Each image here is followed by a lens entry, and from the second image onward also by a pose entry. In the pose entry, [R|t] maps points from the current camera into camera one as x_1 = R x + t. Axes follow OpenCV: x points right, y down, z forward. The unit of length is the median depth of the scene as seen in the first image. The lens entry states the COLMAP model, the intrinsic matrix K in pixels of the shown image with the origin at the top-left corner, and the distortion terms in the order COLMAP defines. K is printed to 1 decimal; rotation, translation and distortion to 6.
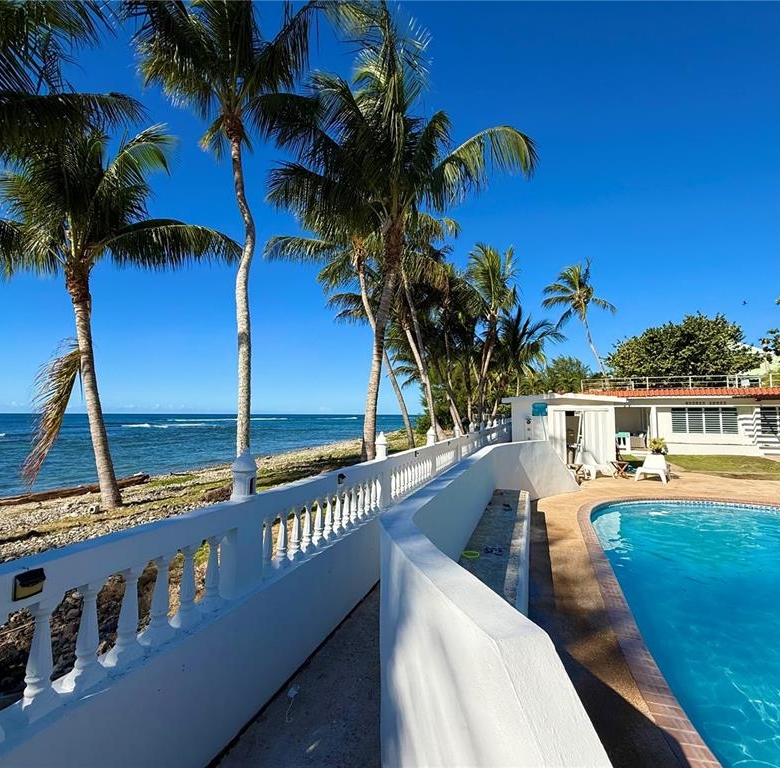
lens RADIAL K [[406.9, 0, 387.1], [0, 406.9, 385.1], [0, 0, 1]] dist [0.000670, -0.000605]
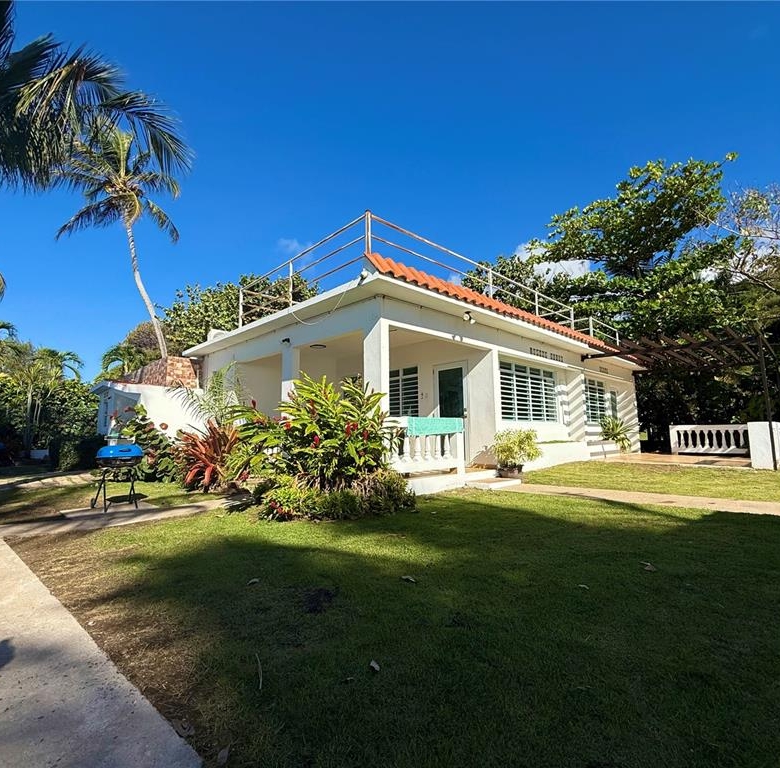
lens RADIAL K [[406.9, 0, 389.8], [0, 406.9, 381.2], [0, 0, 1]] dist [0.000670, -0.000605]
pose [[0.335422, 0.110258, 0.935594, 0.271176], [-0.059519, 0.993624, -0.095759, 0.127618], [-0.940186, -0.023566, 0.339845, 0.983841]]
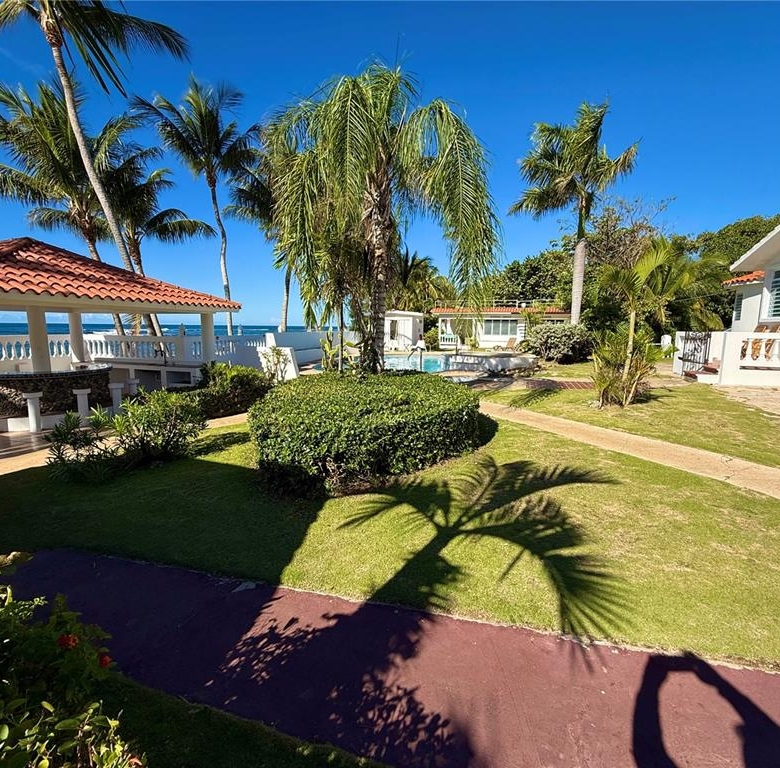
lens RADIAL K [[406.9, 0, 386.8], [0, 406.9, 384.4], [0, 0, 1]] dist [0.000670, -0.000605]
pose [[0.994266, -0.007847, 0.106646, 0.131362], [-0.014927, 0.977354, 0.211084, -0.029521], [-0.105887, -0.211466, 0.971633, -0.619046]]
